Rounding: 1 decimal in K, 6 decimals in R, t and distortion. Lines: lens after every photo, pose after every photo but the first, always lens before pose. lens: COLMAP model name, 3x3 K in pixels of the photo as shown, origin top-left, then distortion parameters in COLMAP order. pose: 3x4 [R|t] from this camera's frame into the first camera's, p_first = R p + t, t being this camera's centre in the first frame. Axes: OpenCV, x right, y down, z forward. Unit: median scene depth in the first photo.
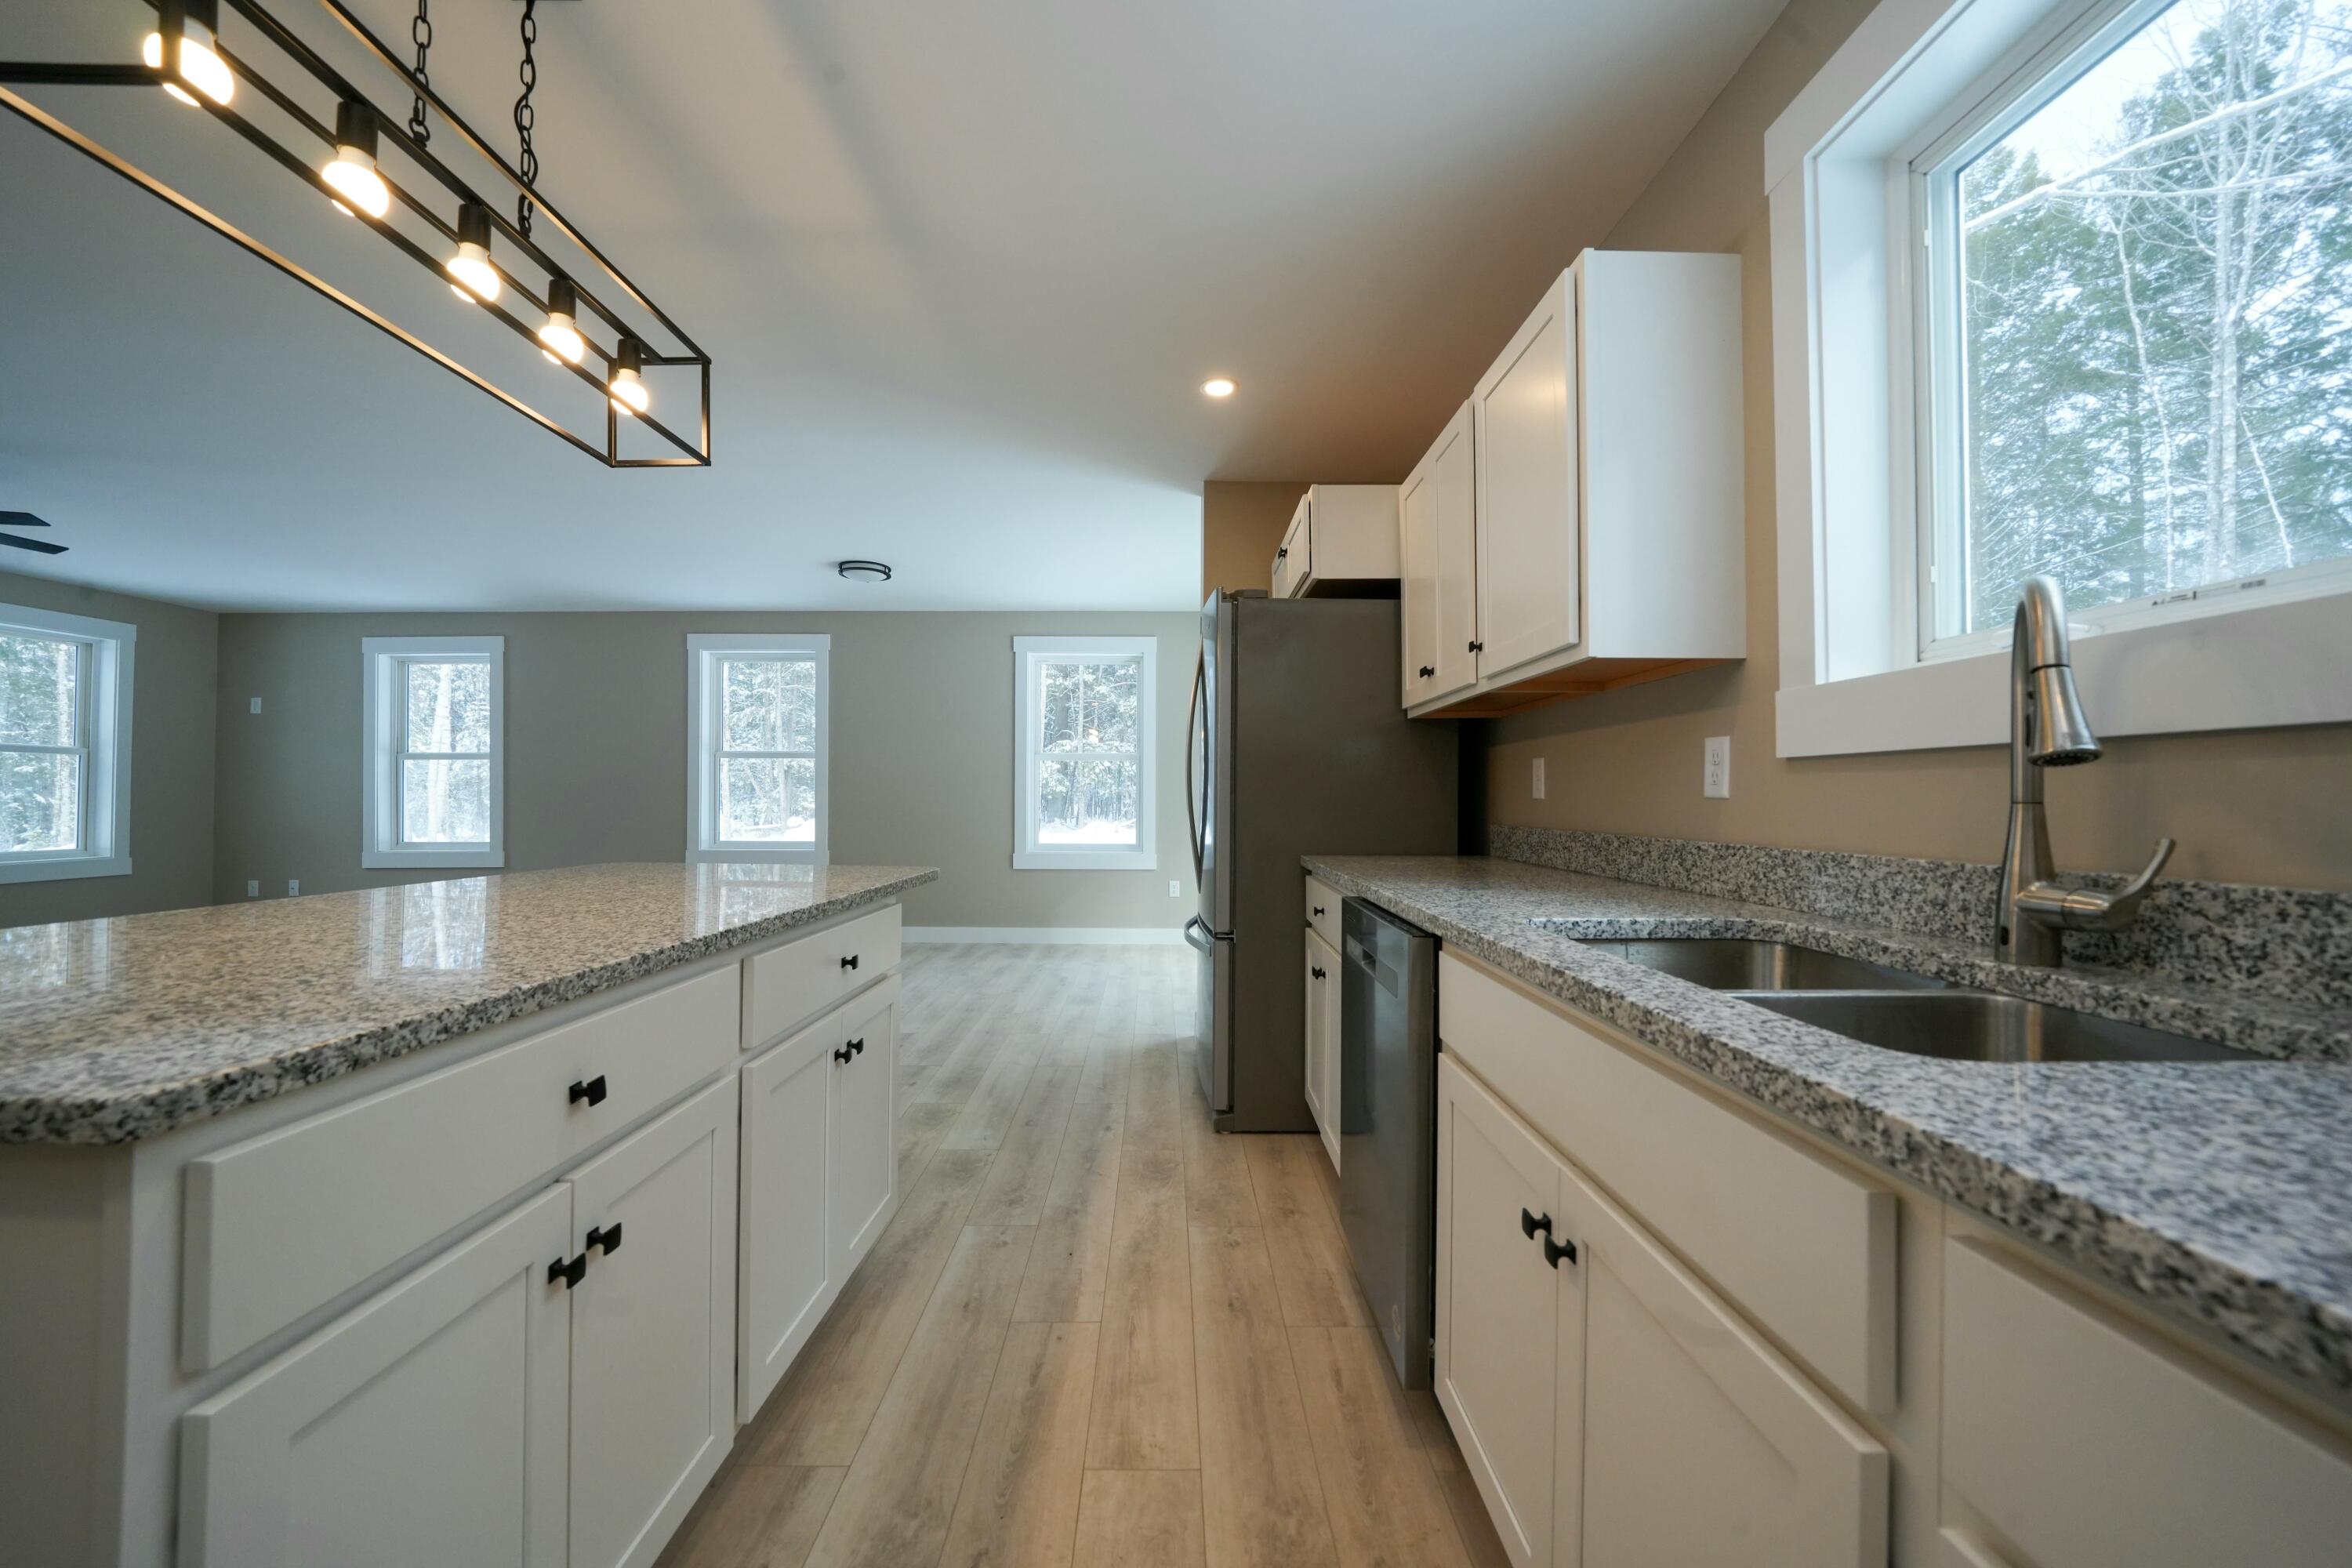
lens RADIAL K [[875.3, 0, 1166.9], [0, 875.3, 787.2], [0, 0, 1]] dist [-0.015405, 0.002545]
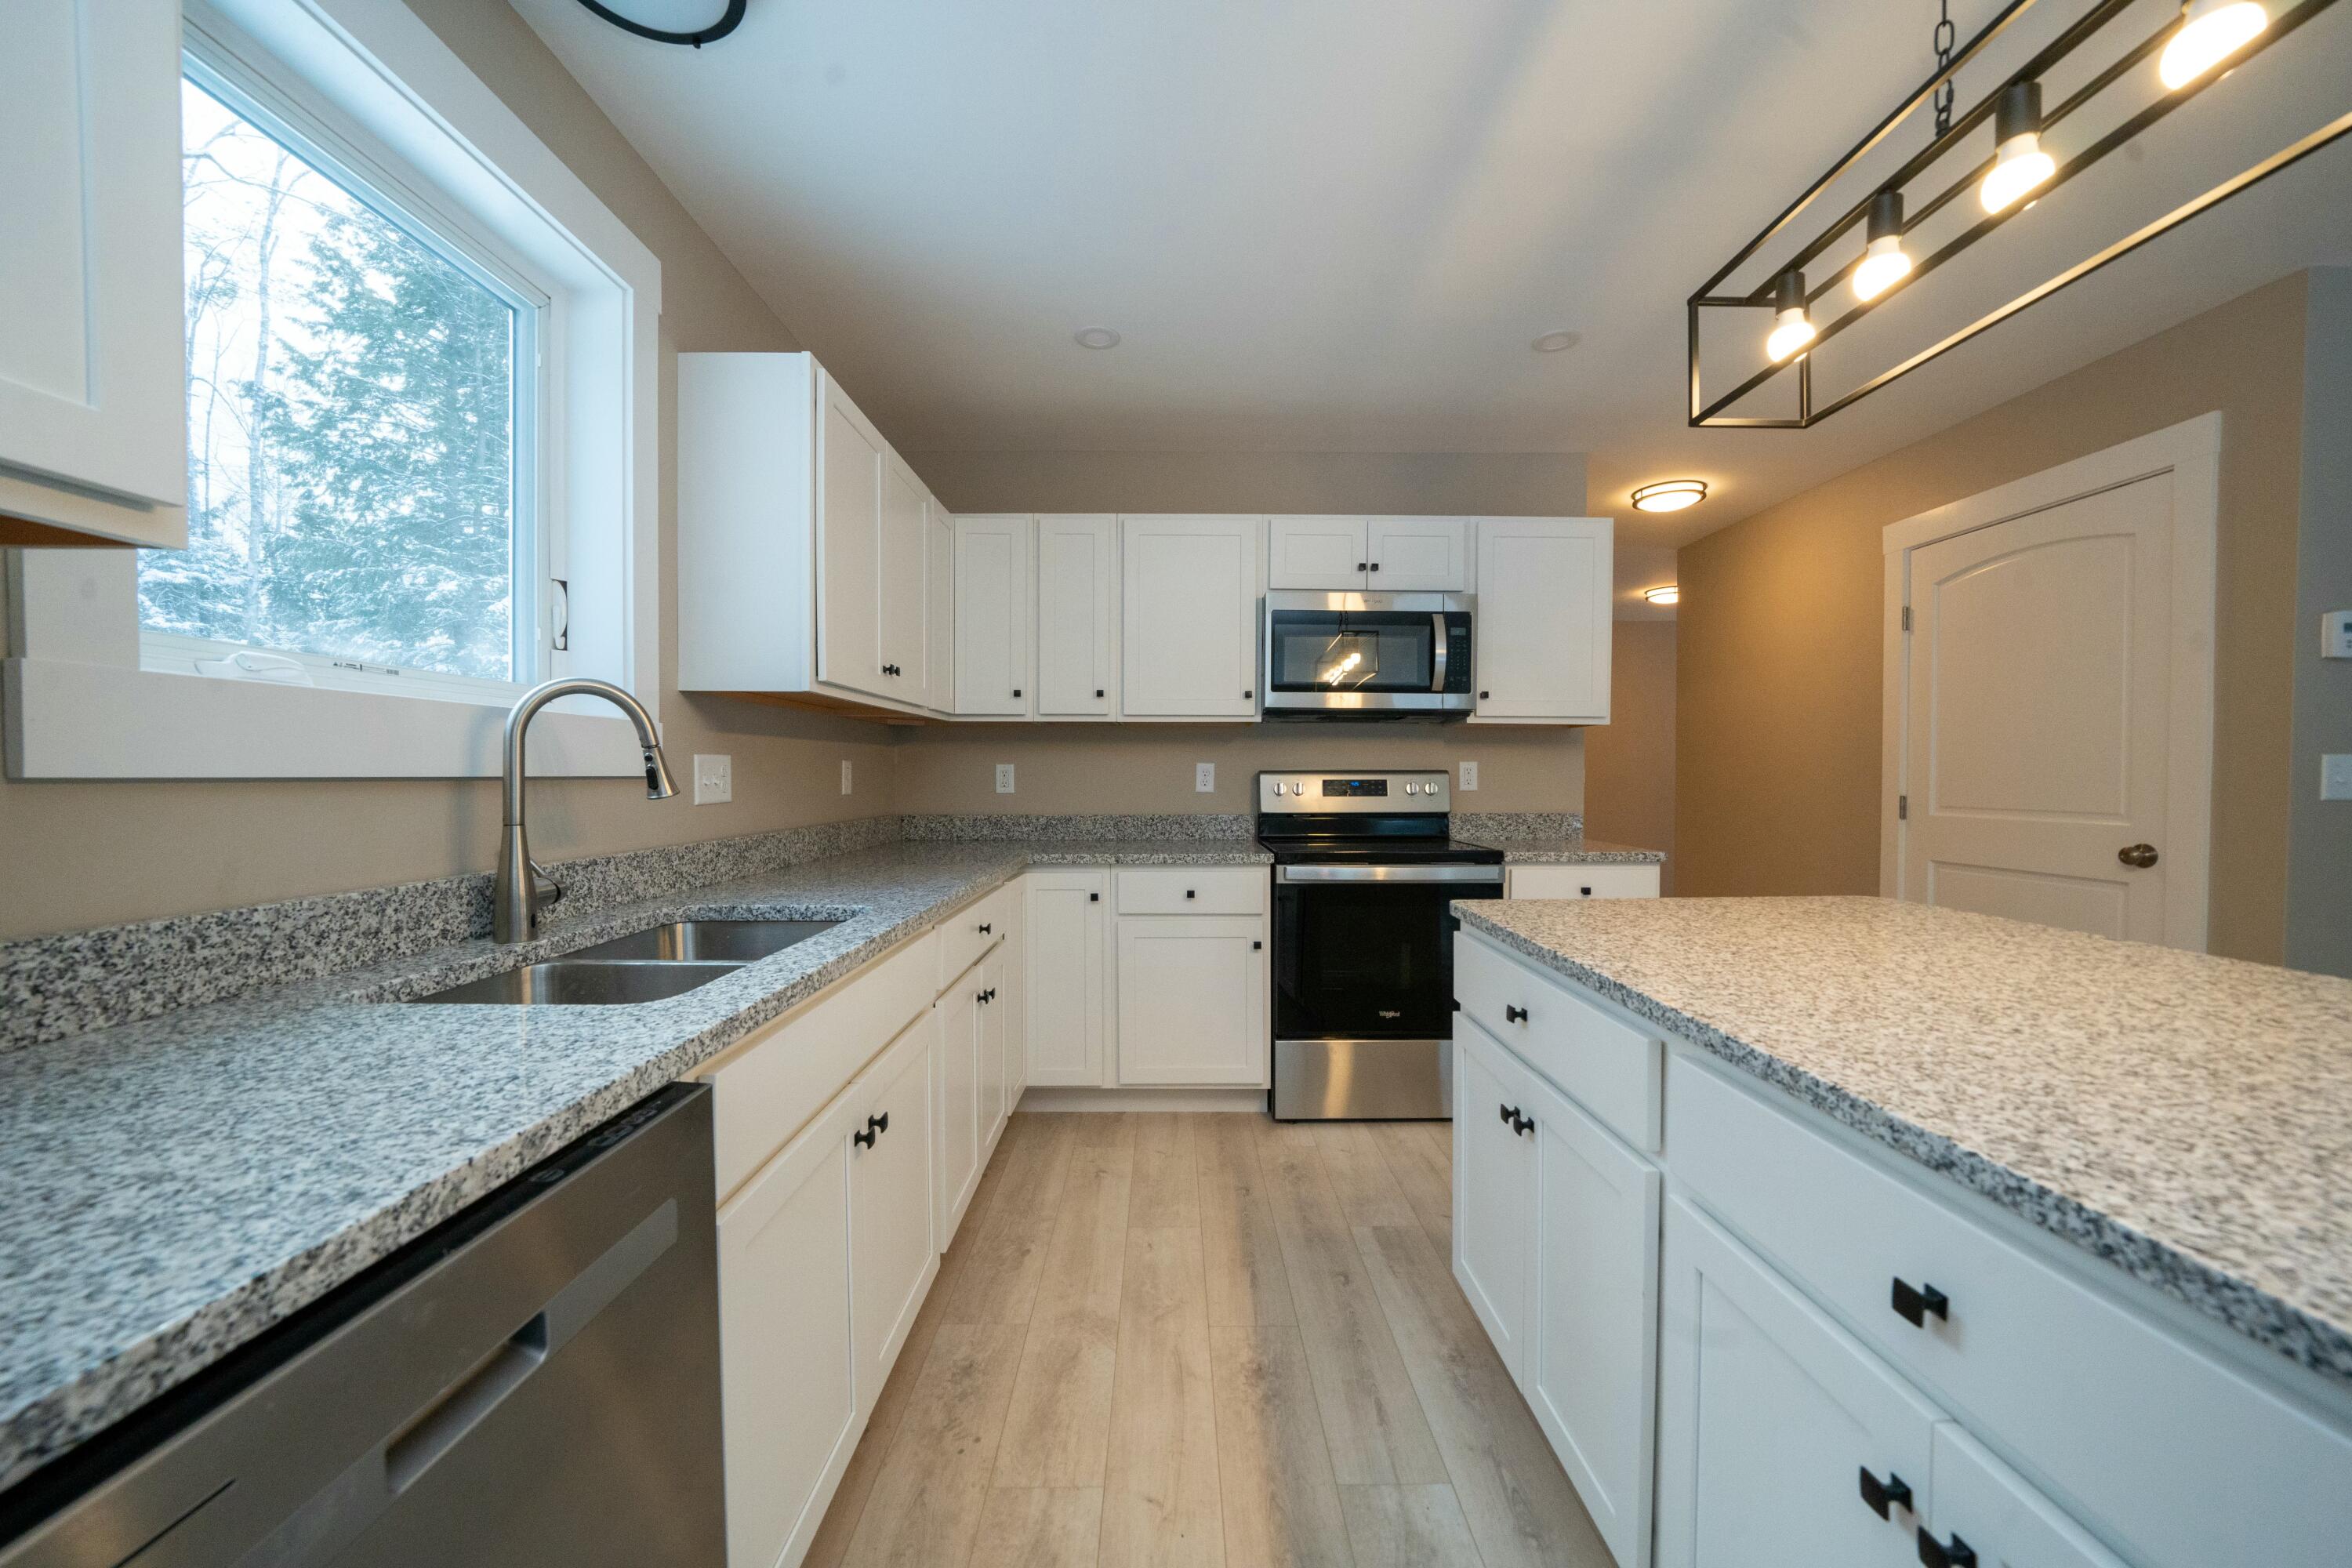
lens RADIAL K [[873.5, 0, 1176.0], [0, 873.5, 784.0], [0, 0, 1]] dist [0.026727, 0.000025]
pose [[-0.999968, -0.004013, -0.006854, -0.025693], [-0.004006, 0.999991, -0.001083, -0.027862], [0.006858, -0.001056, -0.999976, 1.380561]]
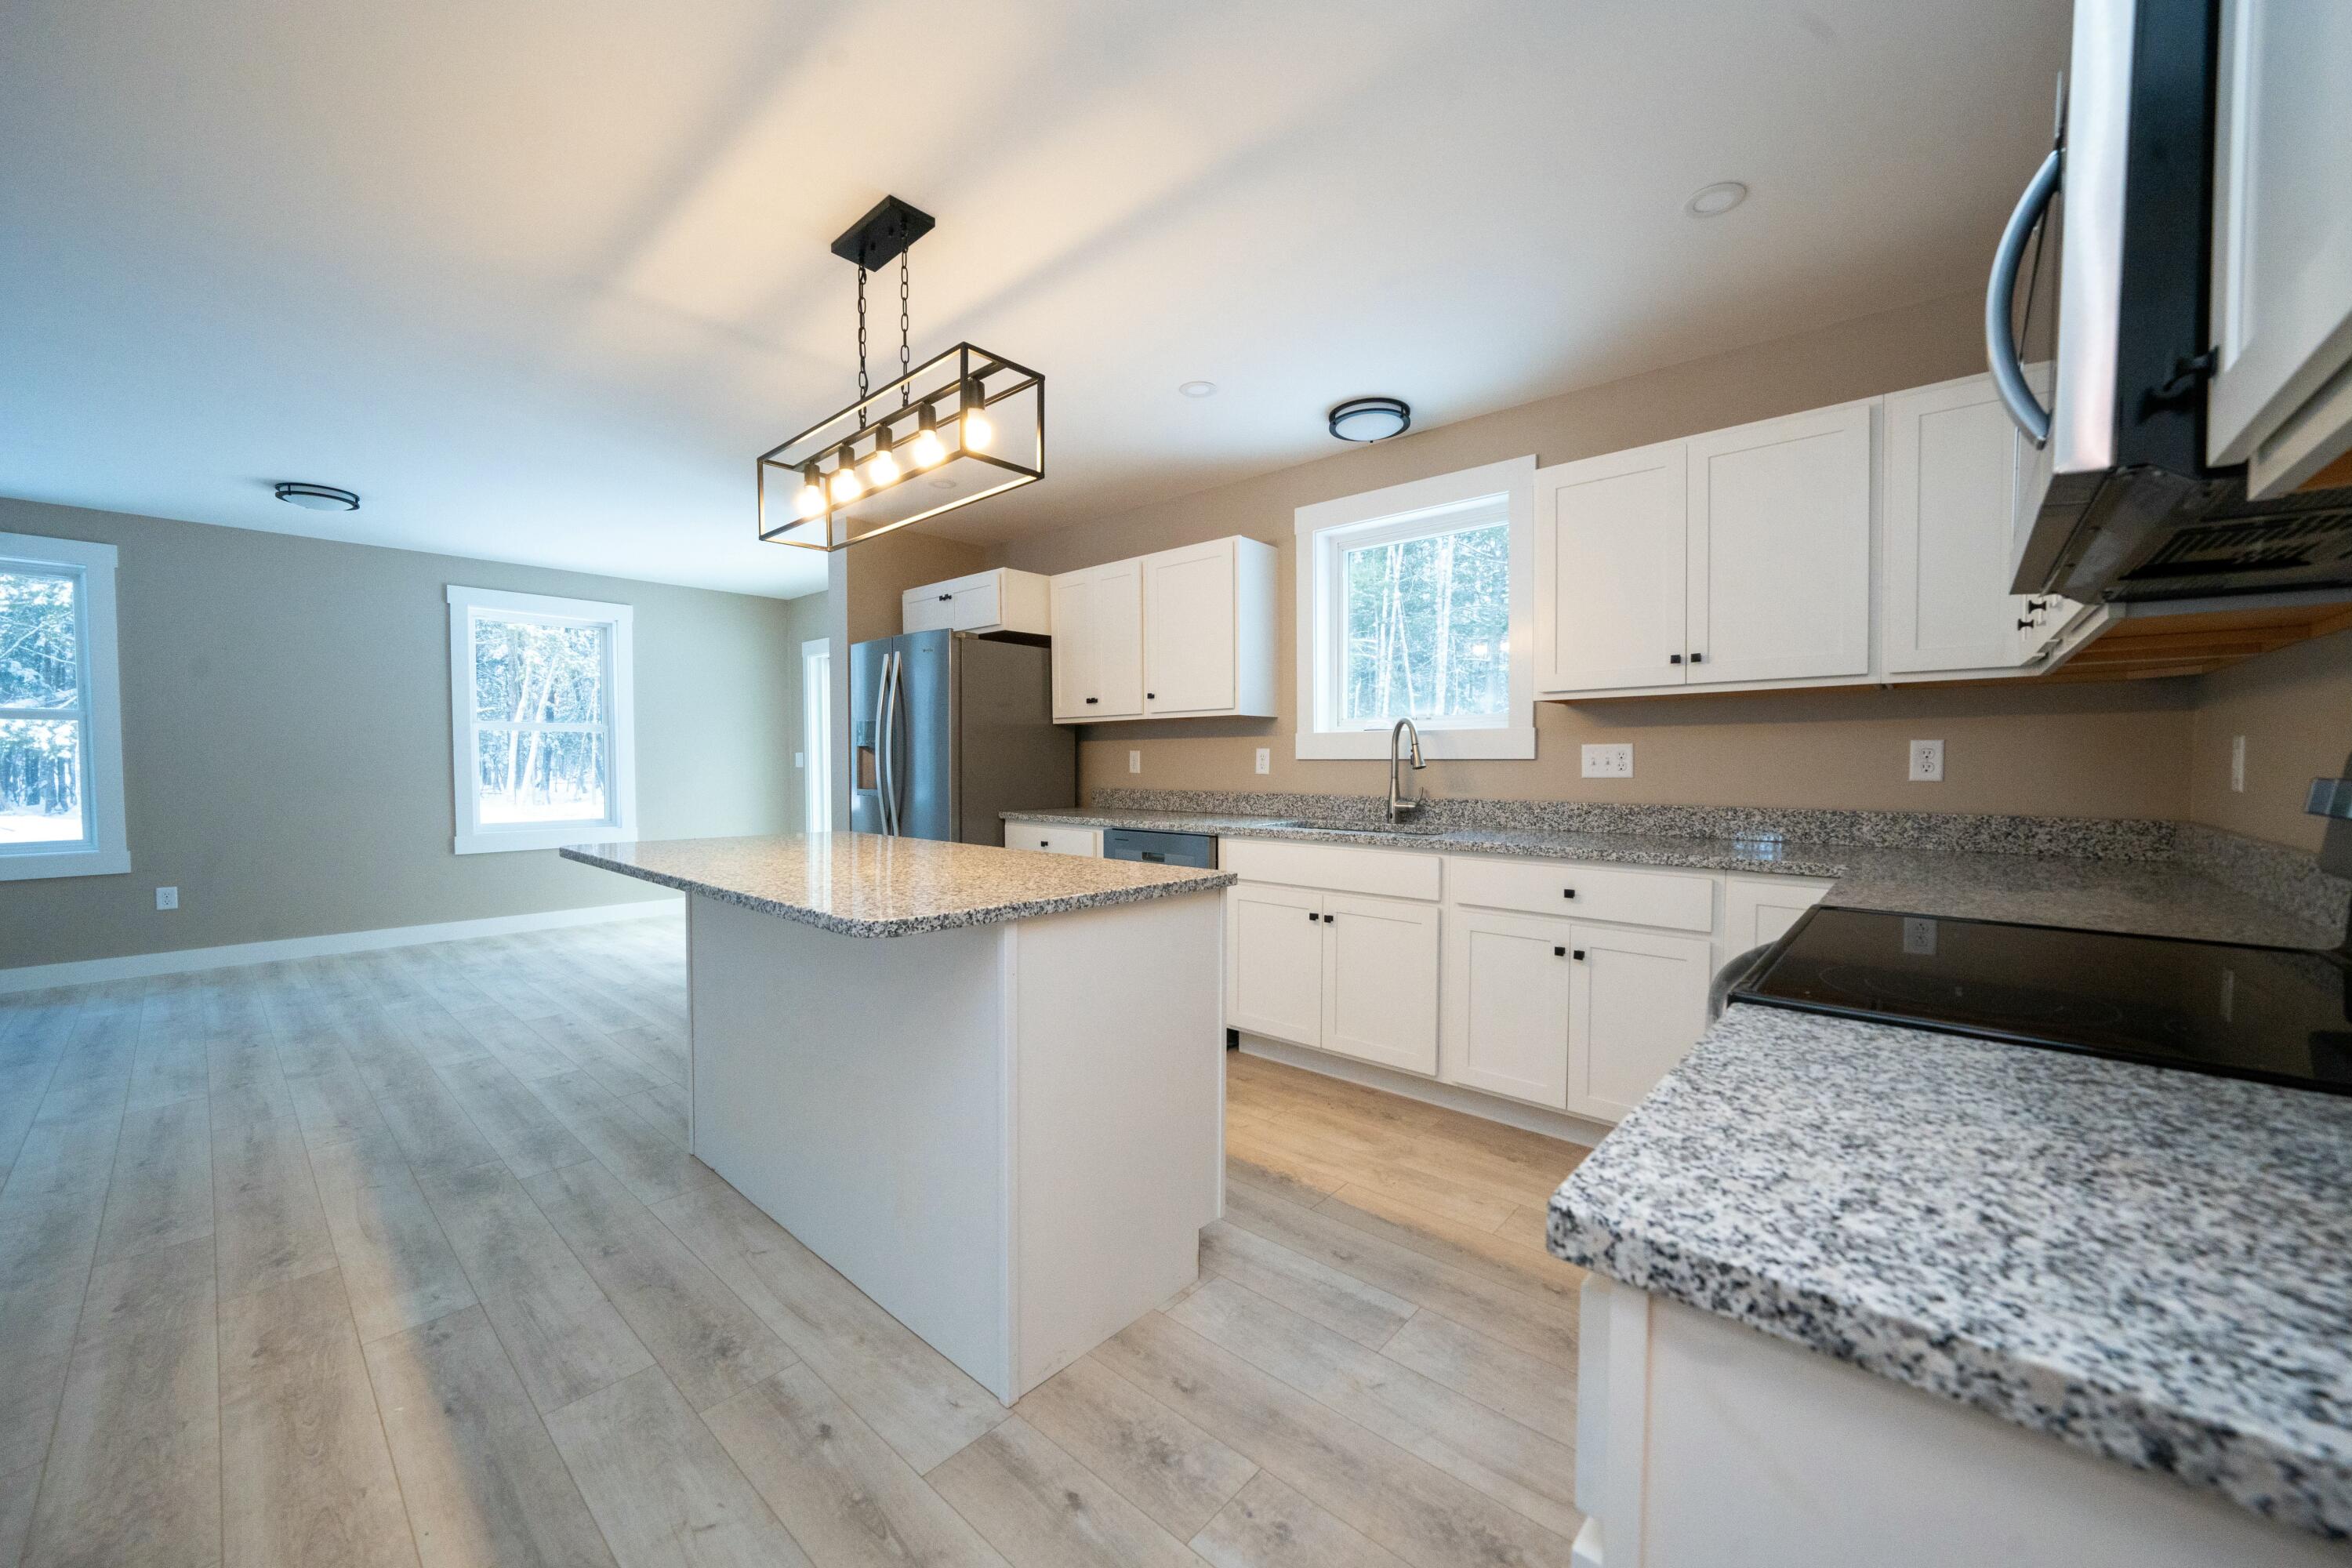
lens RADIAL K [[875.3, 0, 1166.9], [0, 875.3, 787.2], [0, 0, 1]] dist [-0.015405, 0.002545]
pose [[0.673831, -0.029697, 0.738288, -1.275483], [-0.003125, 0.999069, 0.043038, -0.053152], [-0.738879, -0.031307, 0.673111, -0.400260]]
